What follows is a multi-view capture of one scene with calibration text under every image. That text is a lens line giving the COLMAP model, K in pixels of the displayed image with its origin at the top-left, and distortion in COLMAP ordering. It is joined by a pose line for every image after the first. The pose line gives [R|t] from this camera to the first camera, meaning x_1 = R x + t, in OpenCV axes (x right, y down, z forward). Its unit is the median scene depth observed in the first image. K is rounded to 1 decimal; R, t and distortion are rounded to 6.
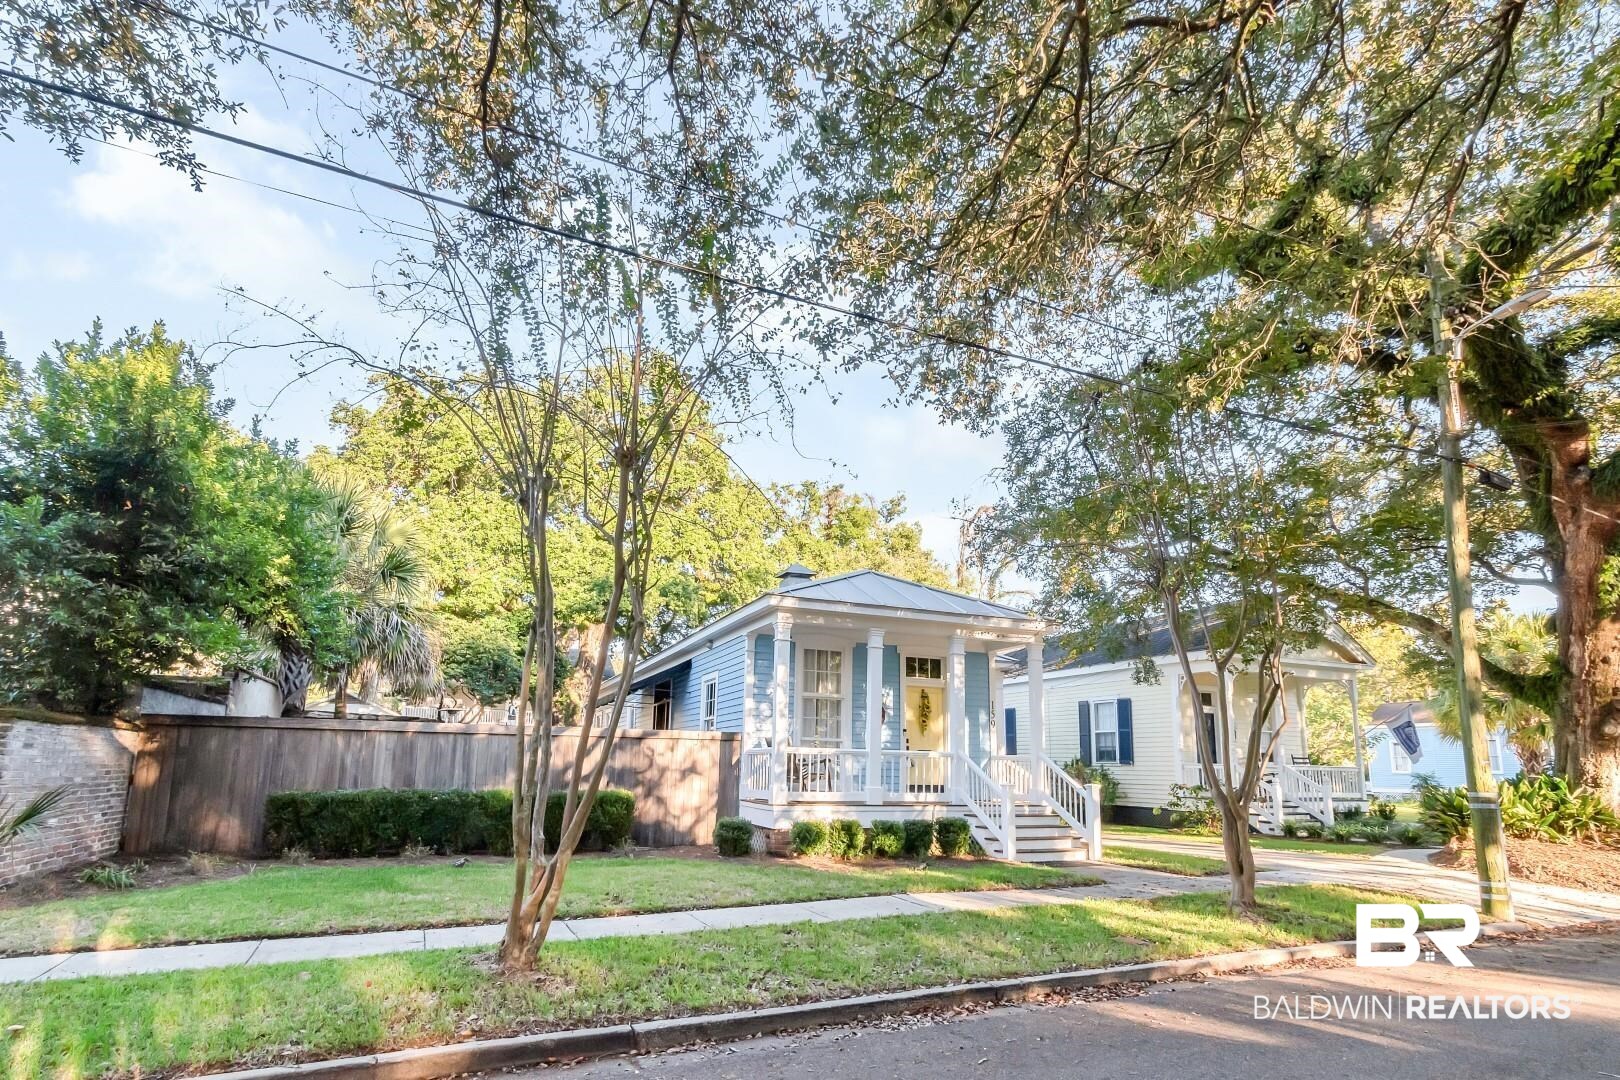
lens RADIAL K [[740.5, 0, 799.9], [0, 740.5, 545.2], [0, 0, 1]] dist [0.000717, 0.001589]
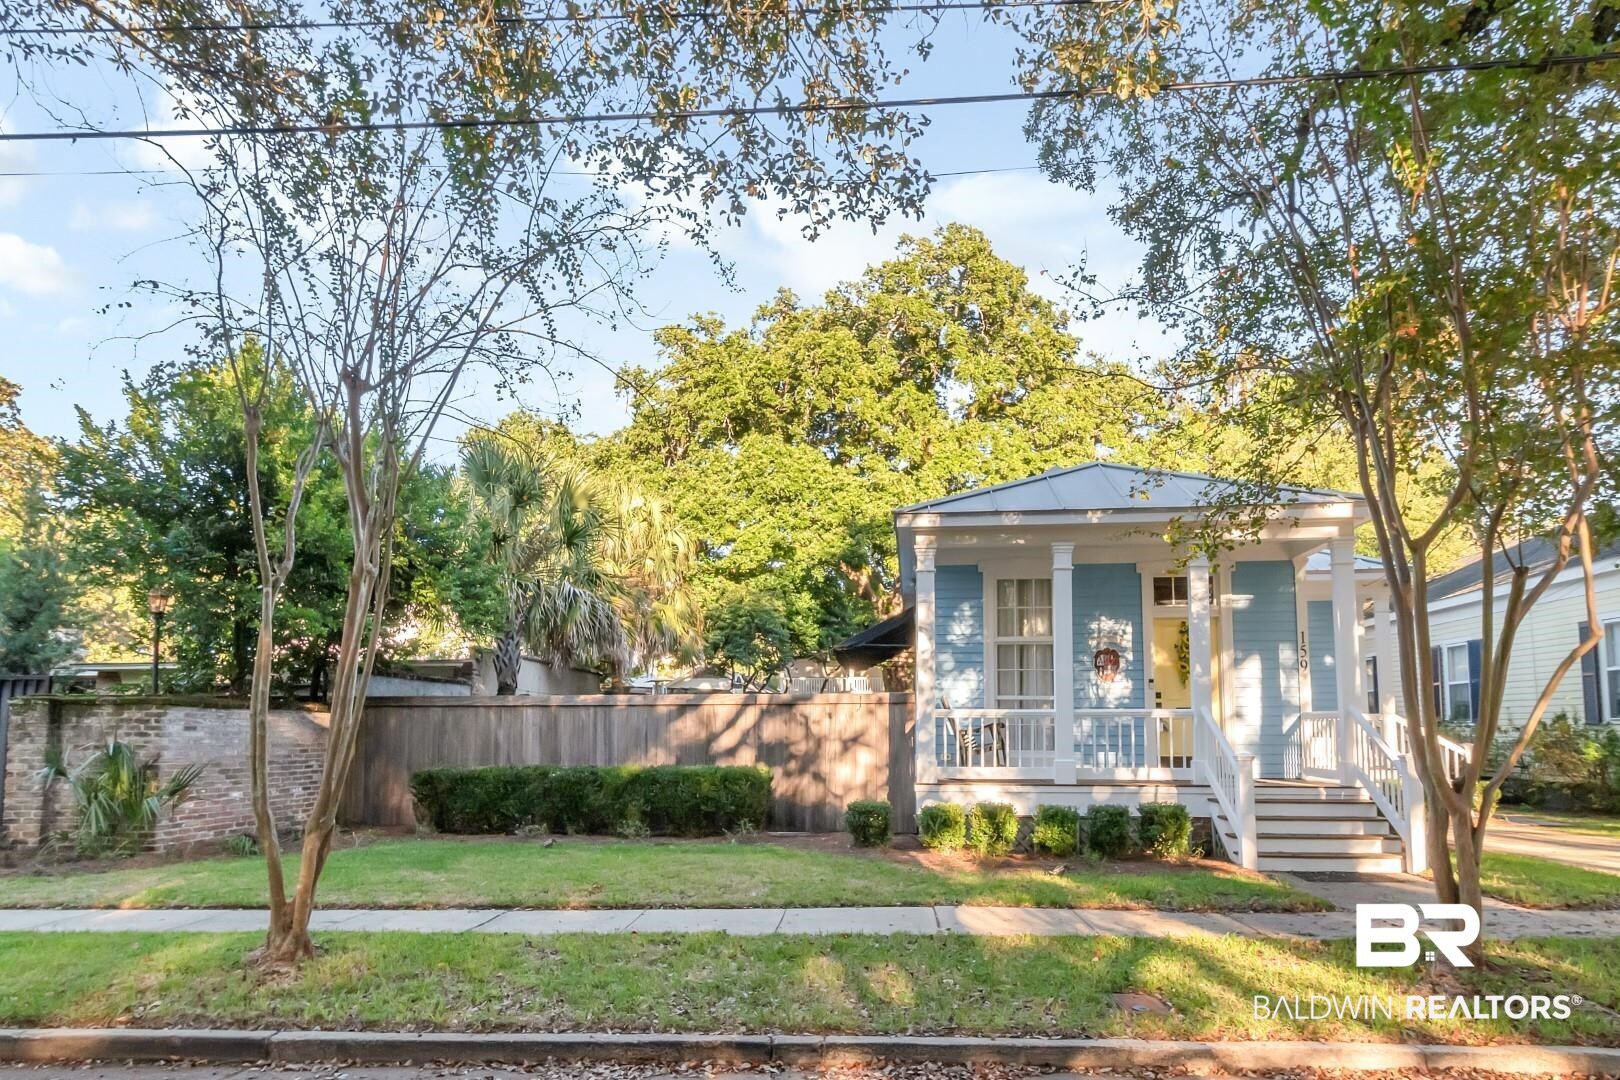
lens RADIAL K [[908.8, 0, 868.0], [0, 908.8, 546.2], [0, 0, 1]] dist [0.004079, 0.001451]
pose [[0.896915, -0.106805, -0.429111, 0.357914], [0.141919, 0.988585, 0.050579, 0.053138], [0.418811, -0.106264, 0.901835, 0.155671]]
